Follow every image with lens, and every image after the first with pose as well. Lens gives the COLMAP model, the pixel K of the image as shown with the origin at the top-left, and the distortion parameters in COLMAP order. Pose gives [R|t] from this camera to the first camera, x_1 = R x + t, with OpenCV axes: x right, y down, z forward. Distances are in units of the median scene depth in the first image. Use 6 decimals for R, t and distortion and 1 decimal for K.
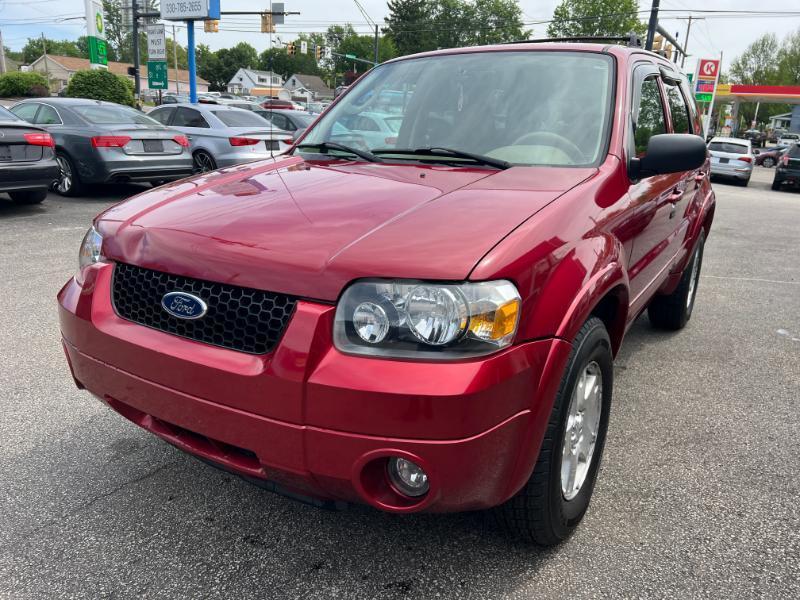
lens RADIAL K [[603.4, 0, 400.8], [0, 603.4, 306.1], [0, 0, 1]] dist [0.044622, -0.049906]
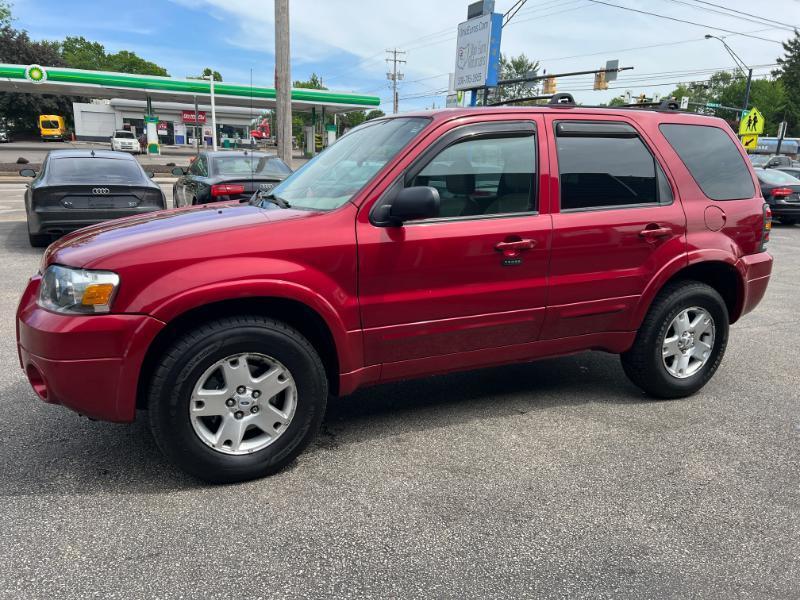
lens RADIAL K [[603.4, 0, 397.9], [0, 603.4, 304.8], [0, 0, 1]] dist [0.044622, -0.049906]
pose [[0.839427, 0.108603, -0.532510, 0.081225], [-0.152916, 0.987443, -0.039666, -0.000505], [0.521515, 0.114726, 0.845494, 0.002140]]
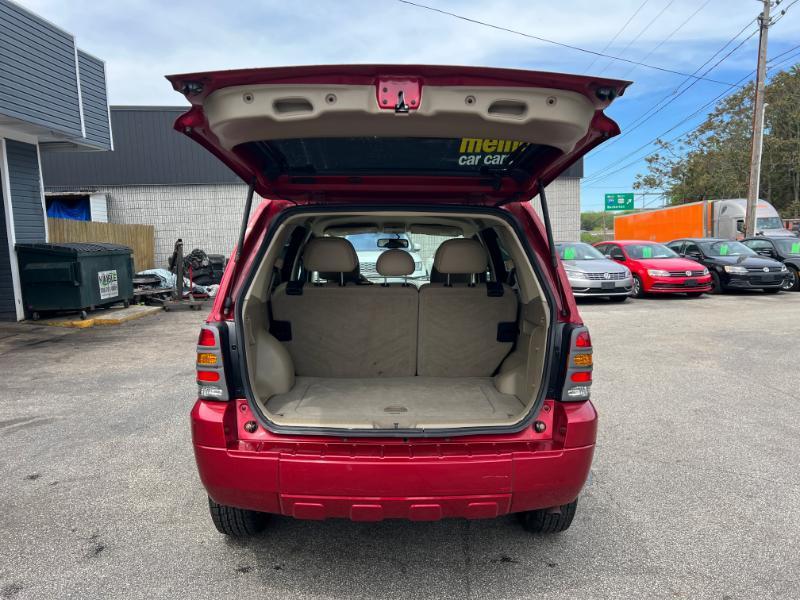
lens RADIAL K [[603.4, 0, 406.5], [0, 603.4, 304.5], [0, 0, 1]] dist [0.044622, -0.049906]
pose [[-0.837374, 0.035131, -0.545500, 0.097148], [-0.172069, 0.930262, 0.324046, -0.072381], [0.518842, 0.365211, -0.772932, 0.226612]]
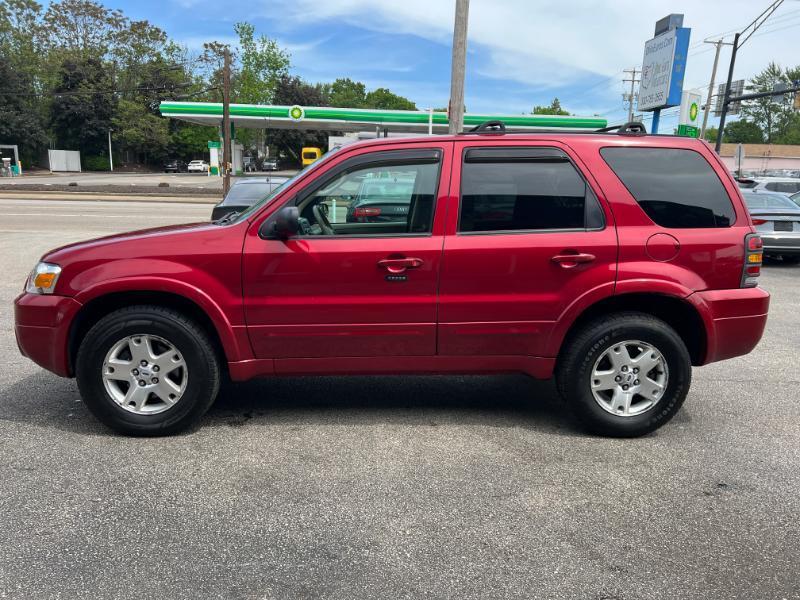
lens RADIAL K [[603.4, 0, 398.4], [0, 603.4, 302.0], [0, 0, 1]] dist [0.044622, -0.049906]
pose [[0.576911, 0.136957, -0.805243, 0.130937], [-0.240879, 0.970526, -0.007507, -0.009482], [0.780481, 0.198297, 0.592897, 0.033029]]
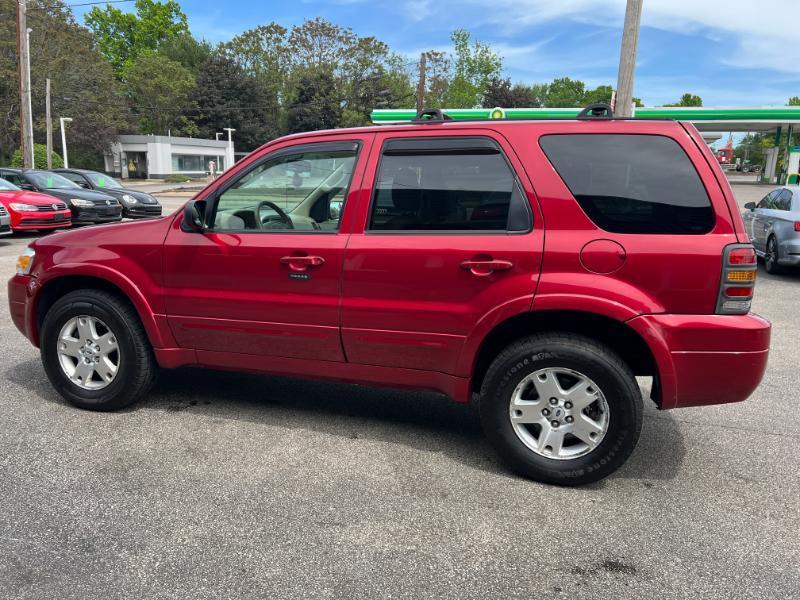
lens RADIAL K [[603.4, 0, 397.0], [0, 603.4, 295.6], [0, 0, 1]] dist [0.044622, -0.049906]
pose [[0.262929, 0.153097, -0.952591, 0.146317], [-0.294904, 0.952830, 0.071738, -0.023687], [0.918640, 0.262061, 0.295676, 0.081935]]
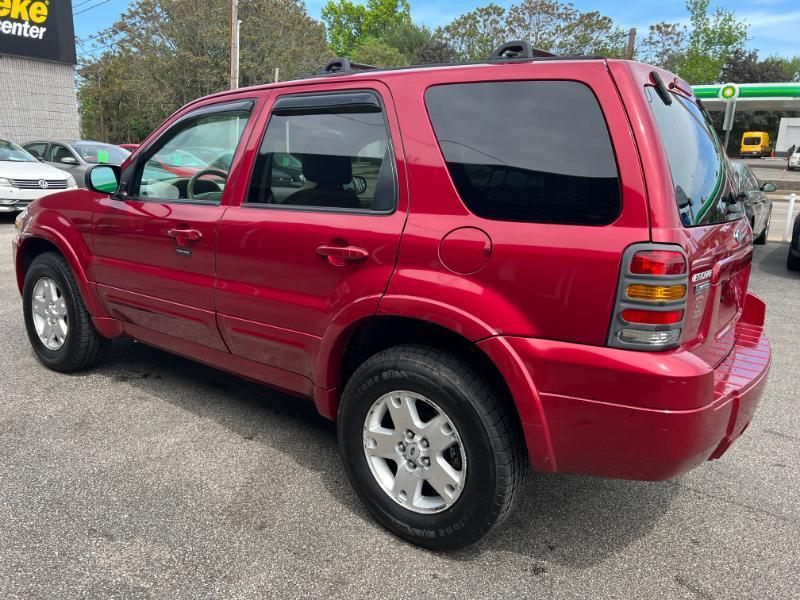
lens RADIAL K [[603.4, 0, 399.8], [0, 603.4, 294.8], [0, 0, 1]] dist [0.044622, -0.049906]
pose [[-0.074487, 0.183935, -0.980112, 0.133212], [-0.331028, 0.922552, 0.198290, -0.037878], [0.940676, 0.339215, -0.007831, 0.130476]]
